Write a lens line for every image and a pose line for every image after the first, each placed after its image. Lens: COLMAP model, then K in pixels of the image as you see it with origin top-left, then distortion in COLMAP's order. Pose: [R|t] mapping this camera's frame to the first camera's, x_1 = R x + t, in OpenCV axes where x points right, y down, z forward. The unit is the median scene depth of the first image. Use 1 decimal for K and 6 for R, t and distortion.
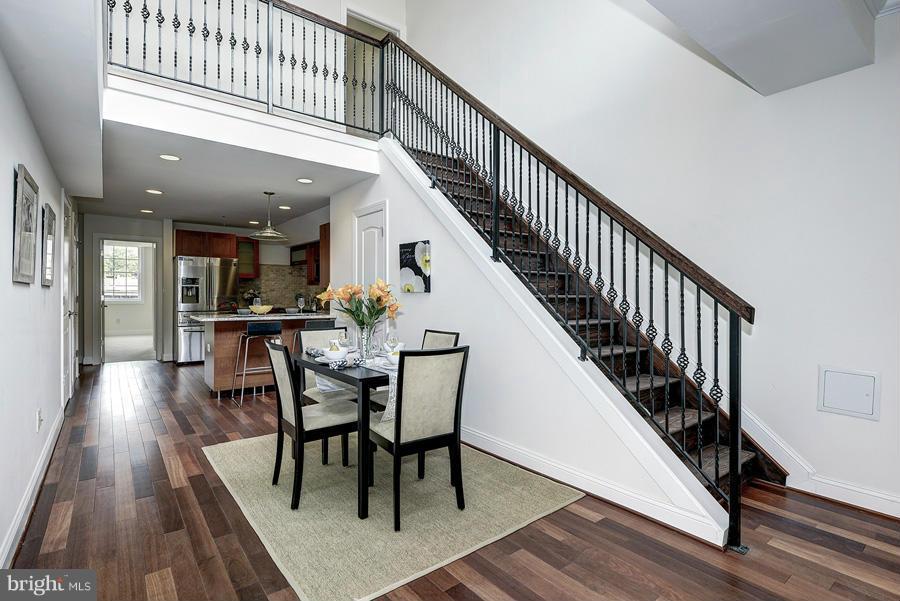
lens RADIAL K [[421.9, 0, 447.3], [0, 421.9, 298.3], [0, 0, 1]] dist [0.038617, 0.000102]
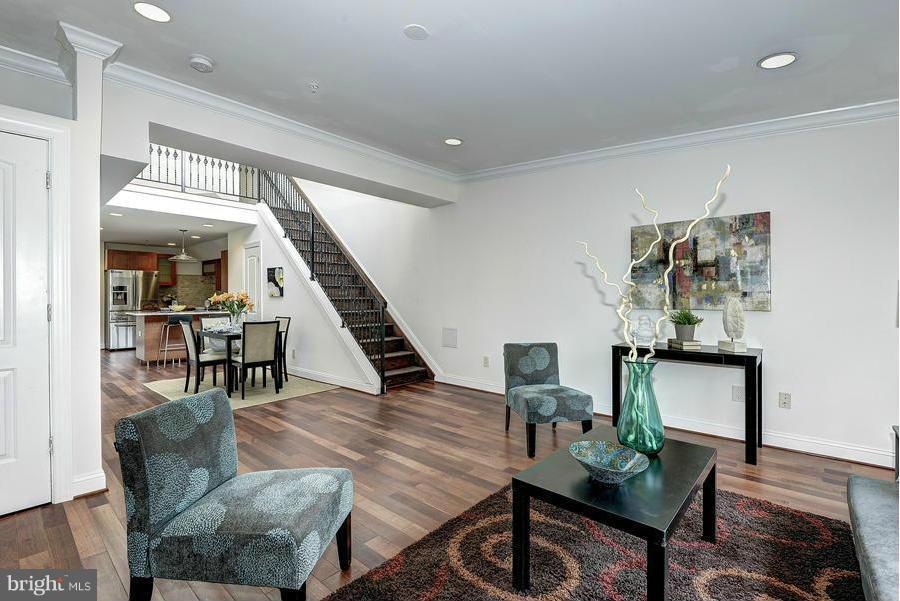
lens RADIAL K [[392.8, 0, 450.0], [0, 392.8, 300.5], [0, 0, 1]] dist [0.000619, -0.000077]
pose [[0.981467, -0.005210, 0.191562, 0.263163], [0.005250, 0.999986, 0.000301, 0.004917], [-0.191561, 0.000710, 0.981481, -0.596956]]
